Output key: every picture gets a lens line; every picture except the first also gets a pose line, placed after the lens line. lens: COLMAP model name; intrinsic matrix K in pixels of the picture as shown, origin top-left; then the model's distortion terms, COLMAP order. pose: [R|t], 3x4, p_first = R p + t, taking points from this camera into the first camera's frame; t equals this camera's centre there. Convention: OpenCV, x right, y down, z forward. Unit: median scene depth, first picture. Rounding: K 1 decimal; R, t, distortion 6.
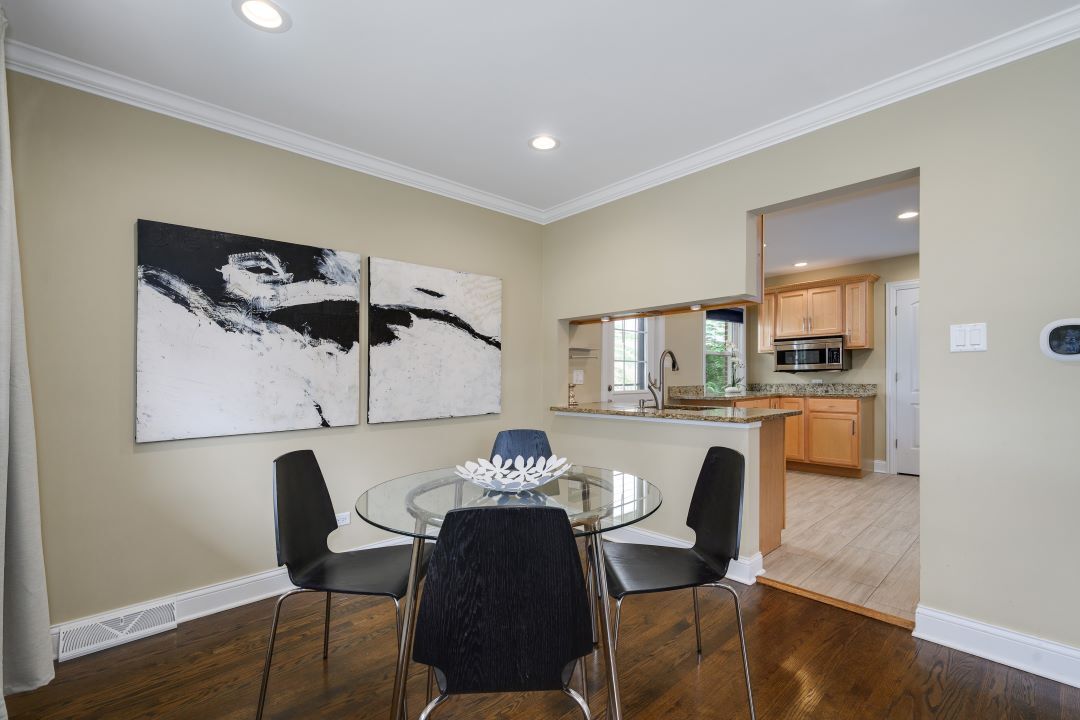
lens RADIAL K [[502.1, 0, 536.1], [0, 502.1, 375.3], [0, 0, 1]] dist [0.000653, 0.000055]
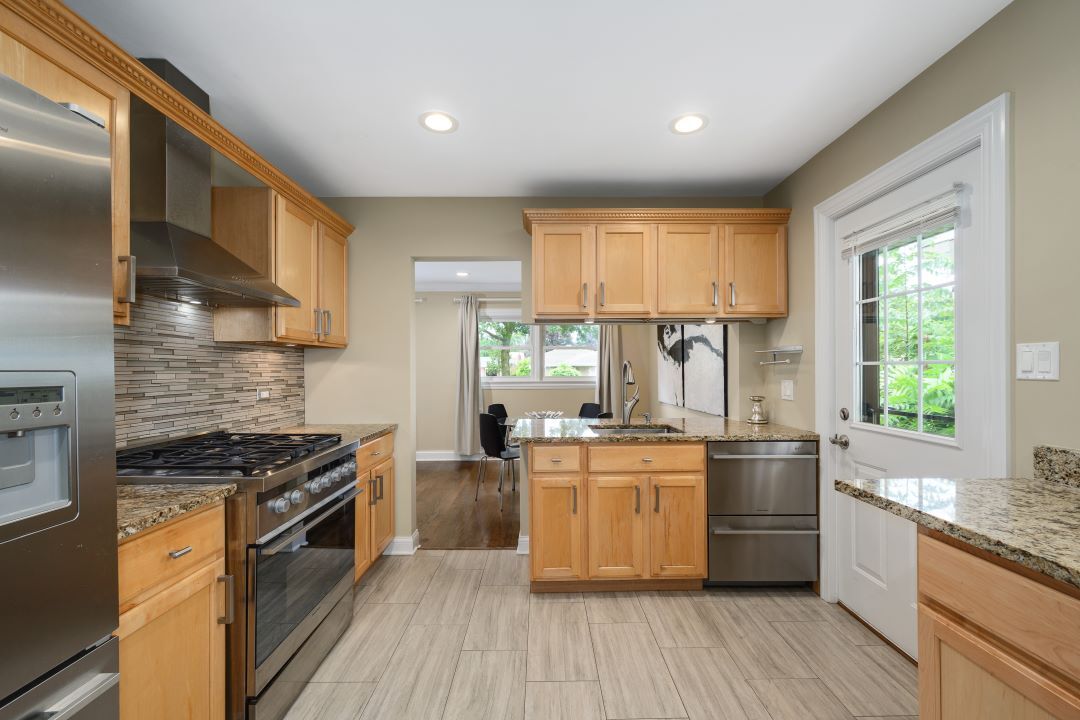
lens RADIAL K [[441.5, 0, 535.8], [0, 441.5, 364.2], [0, 0, 1]] dist [0.000298, -0.000298]
pose [[-0.702127, -0.000481, -0.712051, 1.169418], [0.010914, 0.999875, -0.011437, -0.044504], [0.711968, -0.015802, -0.702034, 1.772207]]
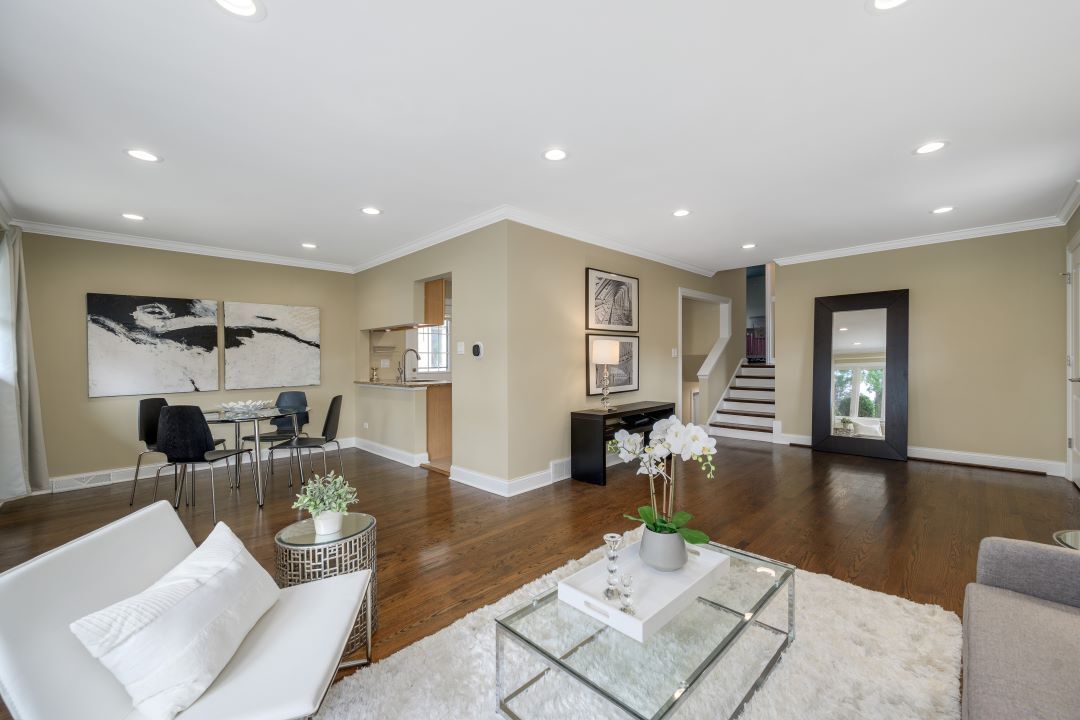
lens RADIAL K [[463.7, 0, 552.1], [0, 463.7, 367.2], [0, 0, 1]] dist [-0.001036, -0.000546]
pose [[0.998864, -0.007691, 0.047025, 0.842478], [0.006762, 0.999780, 0.019865, -0.016252], [-0.047167, -0.019524, 0.998696, -0.825466]]
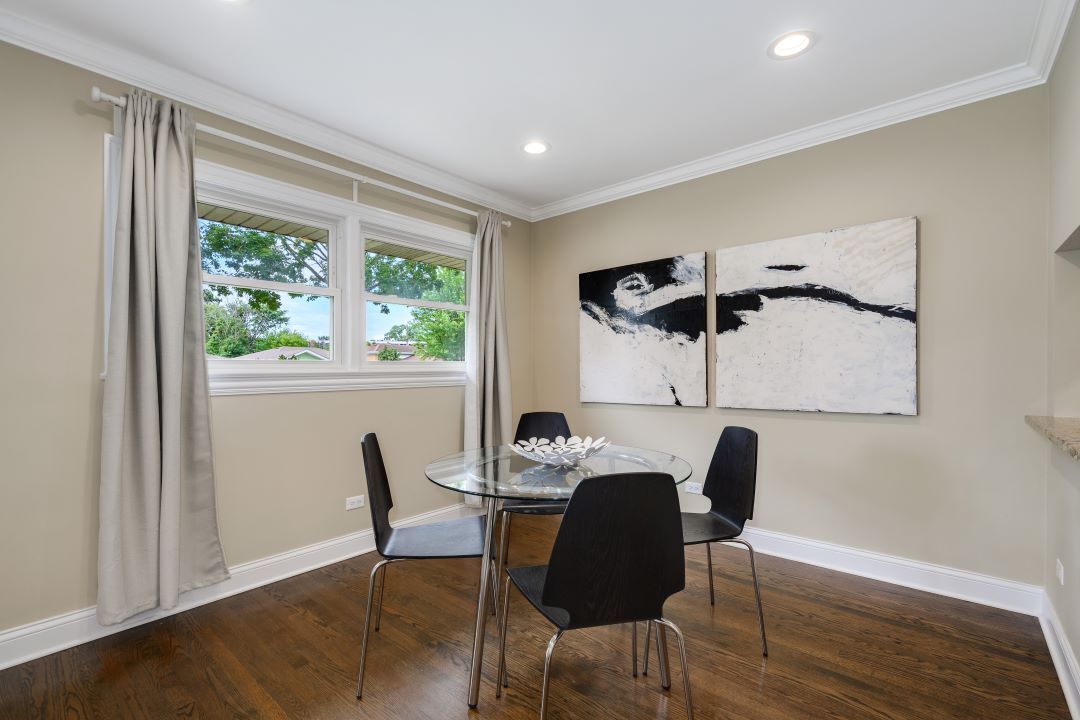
lens RADIAL K [[478.5, 0, 553.1], [0, 478.5, 369.2], [0, 0, 1]] dist [-0.001453, -0.000158]
pose [[0.102760, 0.006680, -0.994684, 0.665393], [0.008599, 0.999934, 0.007604, 0.005049], [0.994669, -0.009335, 0.102696, 0.570696]]
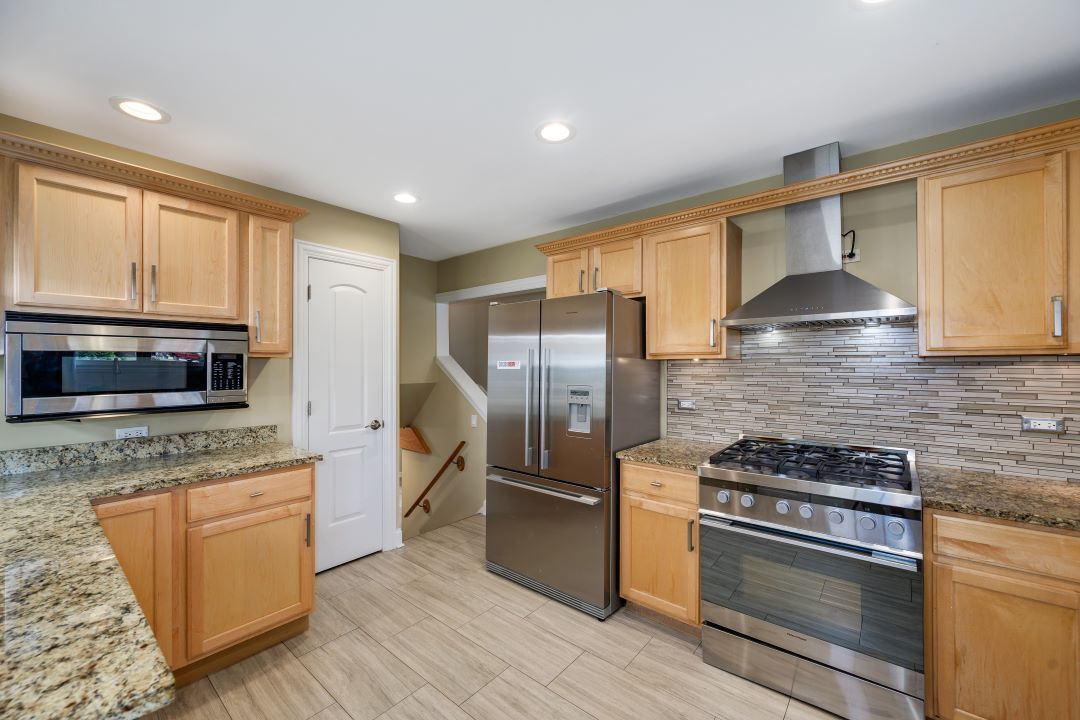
lens RADIAL K [[416.7, 0, 567.4], [0, 416.7, 363.1], [0, 0, 1]] dist [-0.007321, -0.000059]
pose [[-0.141262, 0.007334, 0.989945, 0.405062], [0.000554, 0.999973, -0.007329, -0.085068], [-0.989972, -0.000487, -0.141262, 1.502191]]
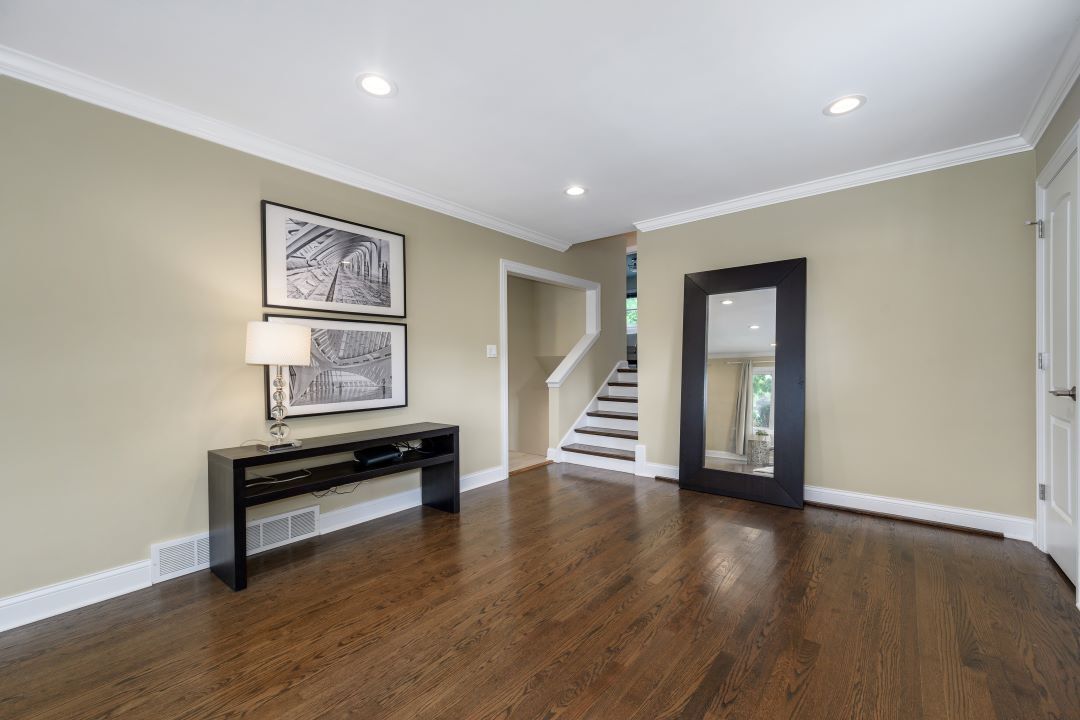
lens RADIAL K [[435.5, 0, 545.2], [0, 435.5, 372.0], [0, 0, 1]] dist [0.002118, 0.000186]
pose [[0.994749, -0.007196, 0.102094, 1.542617], [0.005318, 0.999812, 0.018655, 0.006477], [-0.102209, -0.018014, 0.994600, -0.138955]]
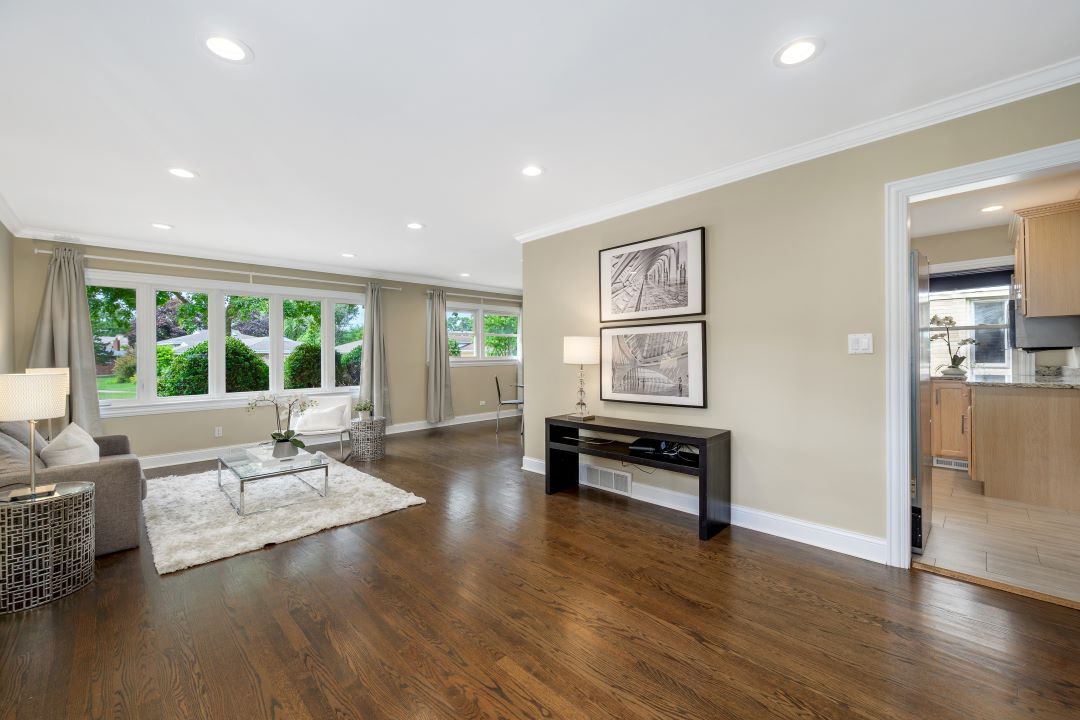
lens RADIAL K [[440.2, 0, 543.8], [0, 440.2, 355.2], [0, 0, 1]] dist [0.008041, 0.000203]
pose [[-0.005808, 0.007115, -0.999958, 2.410042], [0.016631, 0.999837, 0.007017, -0.029882], [0.999845, -0.016590, -0.005925, 0.667389]]
